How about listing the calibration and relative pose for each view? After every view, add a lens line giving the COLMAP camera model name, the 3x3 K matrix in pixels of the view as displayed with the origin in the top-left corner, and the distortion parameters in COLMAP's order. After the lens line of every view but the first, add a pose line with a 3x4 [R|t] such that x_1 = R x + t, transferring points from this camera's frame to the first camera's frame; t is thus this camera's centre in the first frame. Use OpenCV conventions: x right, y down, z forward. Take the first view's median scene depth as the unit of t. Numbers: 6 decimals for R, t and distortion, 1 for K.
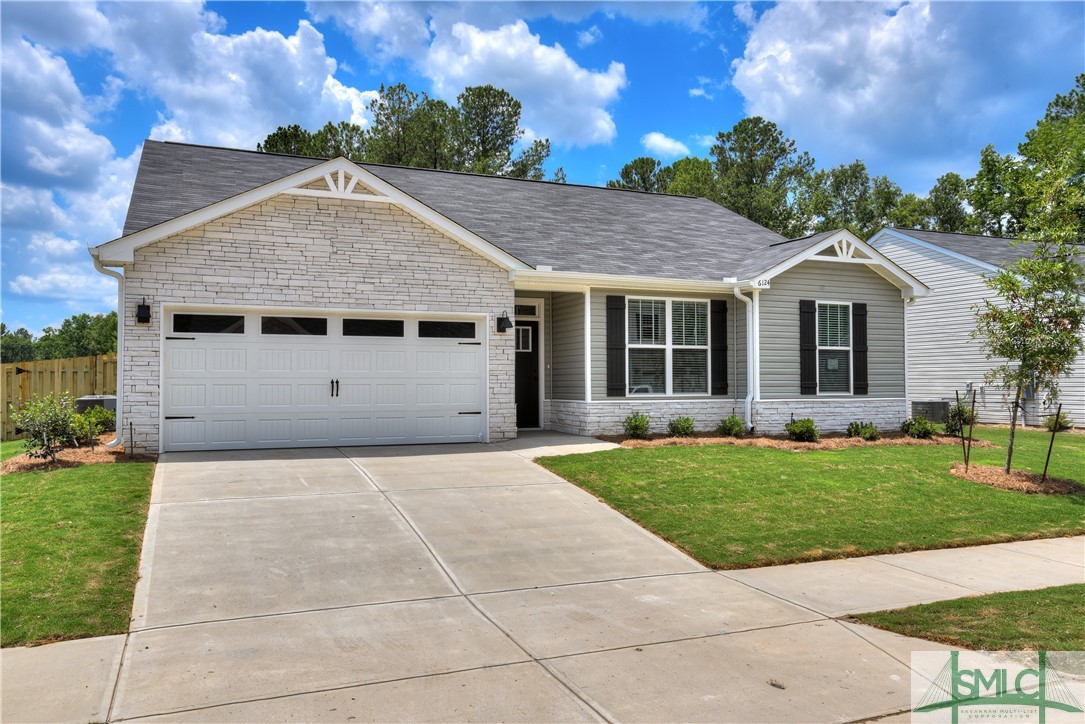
lens RADIAL K [[913.9, 0, 538.5], [0, 913.9, 366.1], [0, 0, 1]] dist [0.004291, -0.000948]
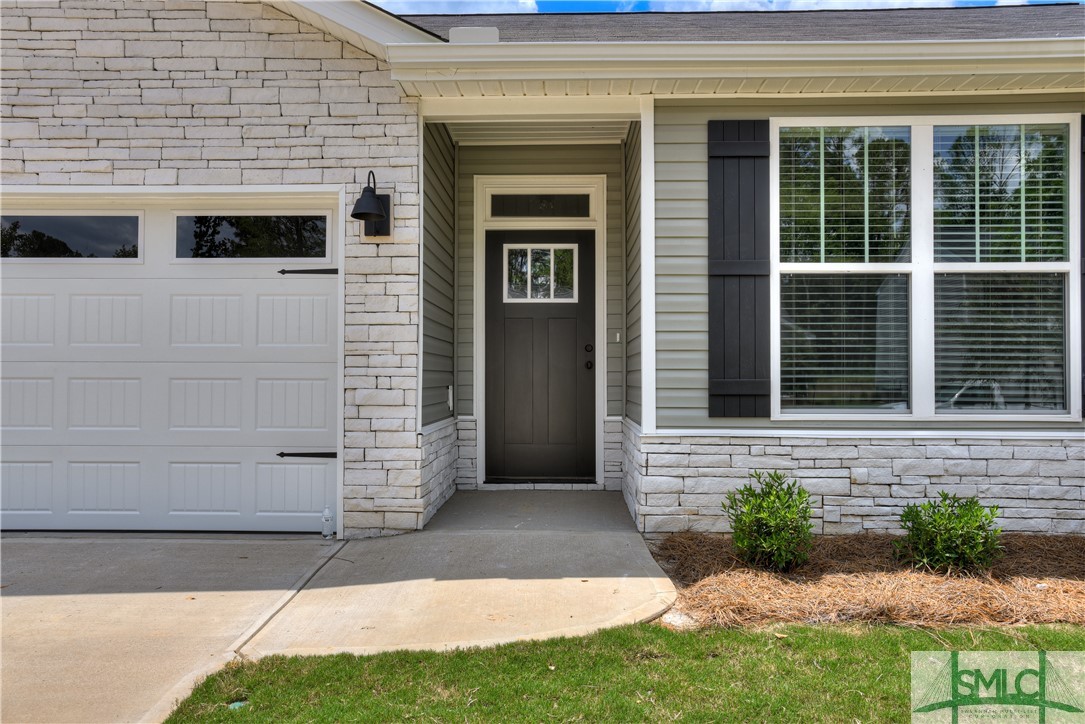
lens RADIAL K [[777.4, 0, 565.1], [0, 777.4, 361.1], [0, 0, 1]] dist [0.001885, 0.016680]
pose [[0.903777, -0.002460, -0.427997, 0.155884], [0.002791, 0.999996, 0.000147, 0.012609], [0.427995, -0.001327, 0.903780, 0.740793]]
